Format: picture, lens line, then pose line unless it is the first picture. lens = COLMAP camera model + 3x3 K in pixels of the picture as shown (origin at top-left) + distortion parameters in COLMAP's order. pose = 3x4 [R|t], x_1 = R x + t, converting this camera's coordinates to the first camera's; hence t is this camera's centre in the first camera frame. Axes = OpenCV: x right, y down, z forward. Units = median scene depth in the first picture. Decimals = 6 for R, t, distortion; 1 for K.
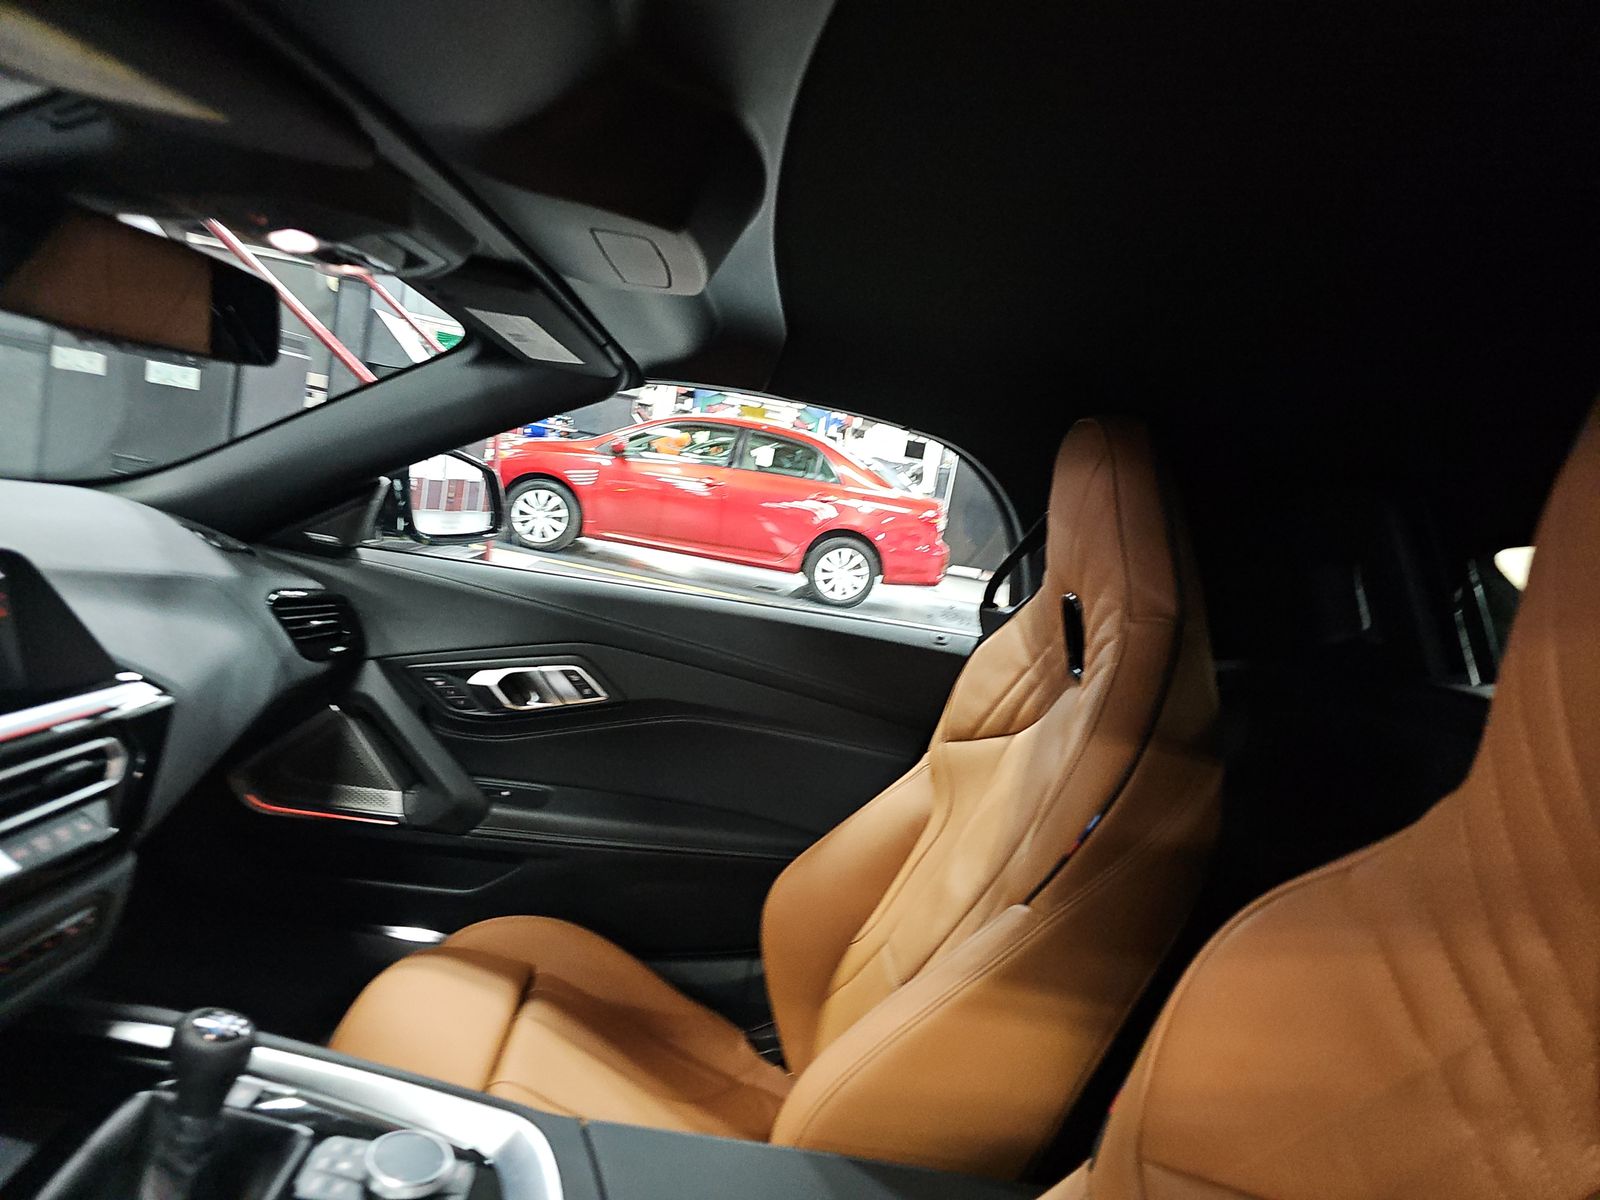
lens RADIAL K [[1047.0, 0, 802.9], [0, 1047.0, 605.0], [0, 0, 1]] dist [0.004664, -0.001185]
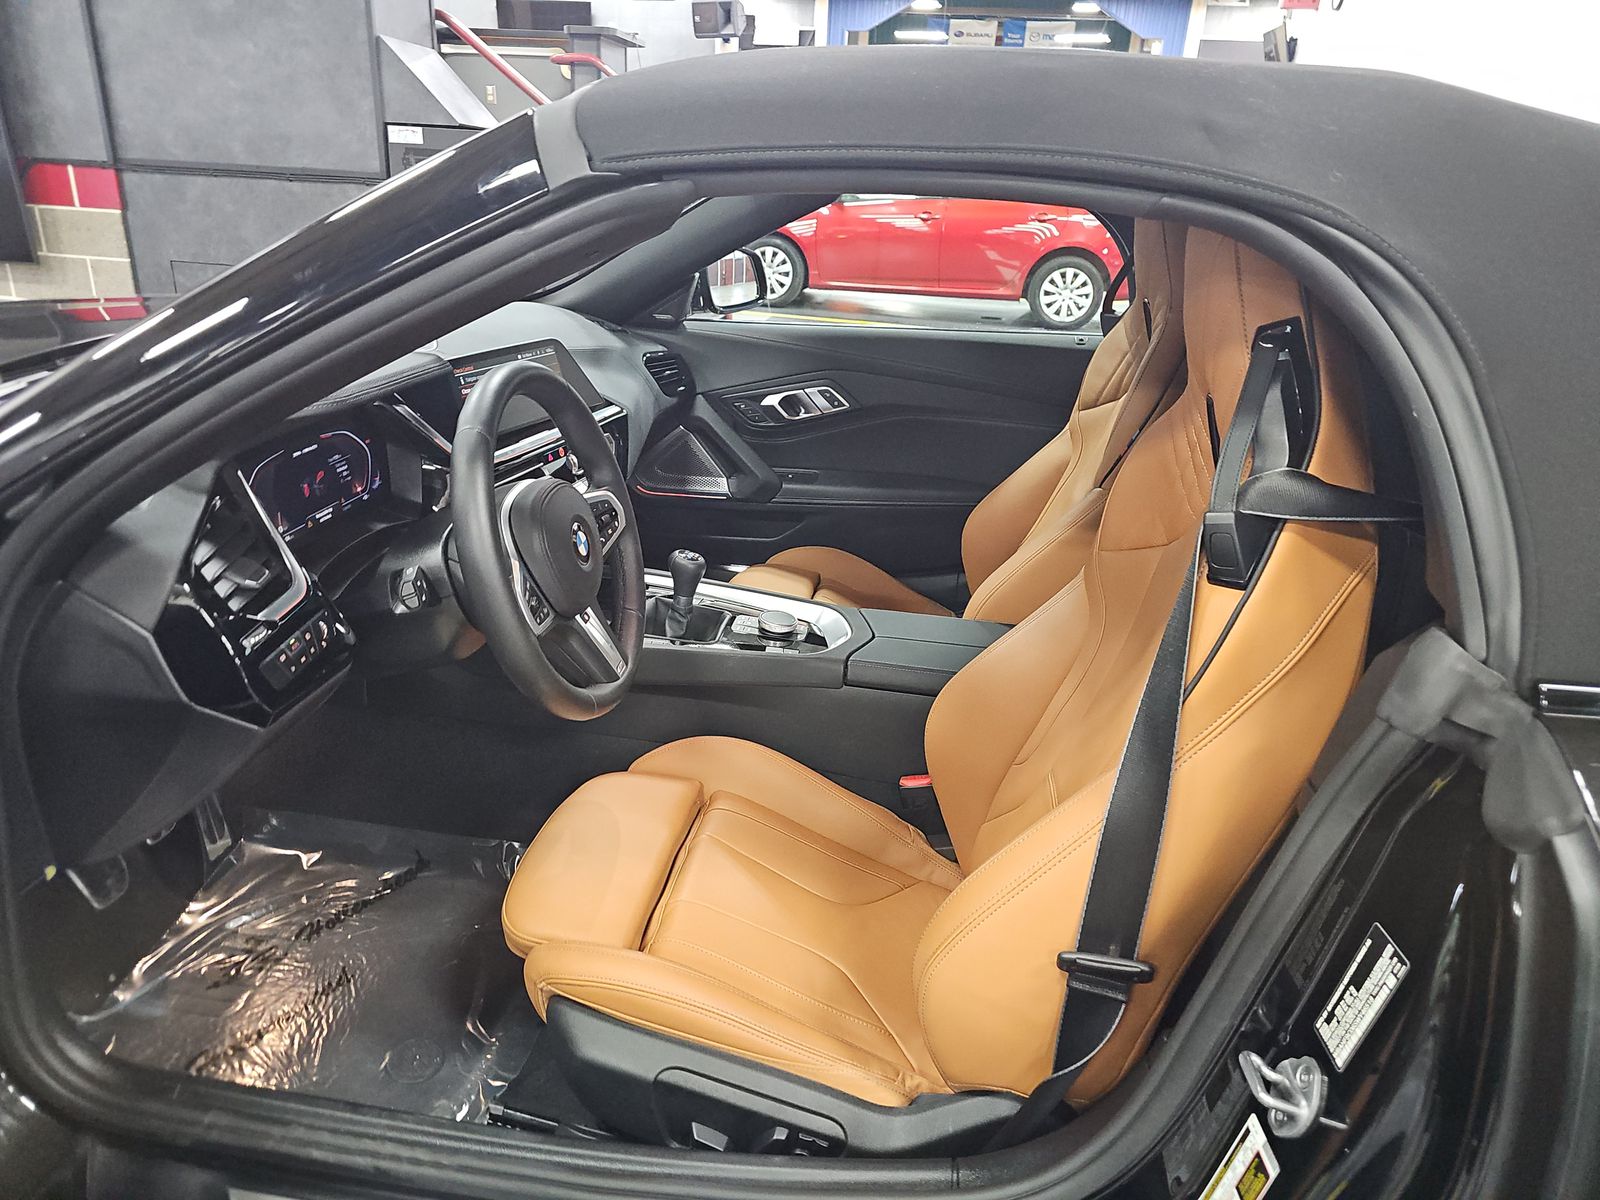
lens RADIAL K [[1047.0, 0, 792.8], [0, 1047.0, 607.4], [0, 0, 1]] dist [0.004664, -0.001185]
pose [[0.969163, -0.048862, -0.241527, 0.077632], [0.105763, 0.967756, 0.228609, 0.016733], [0.222569, -0.247104, 0.943081, -0.482581]]
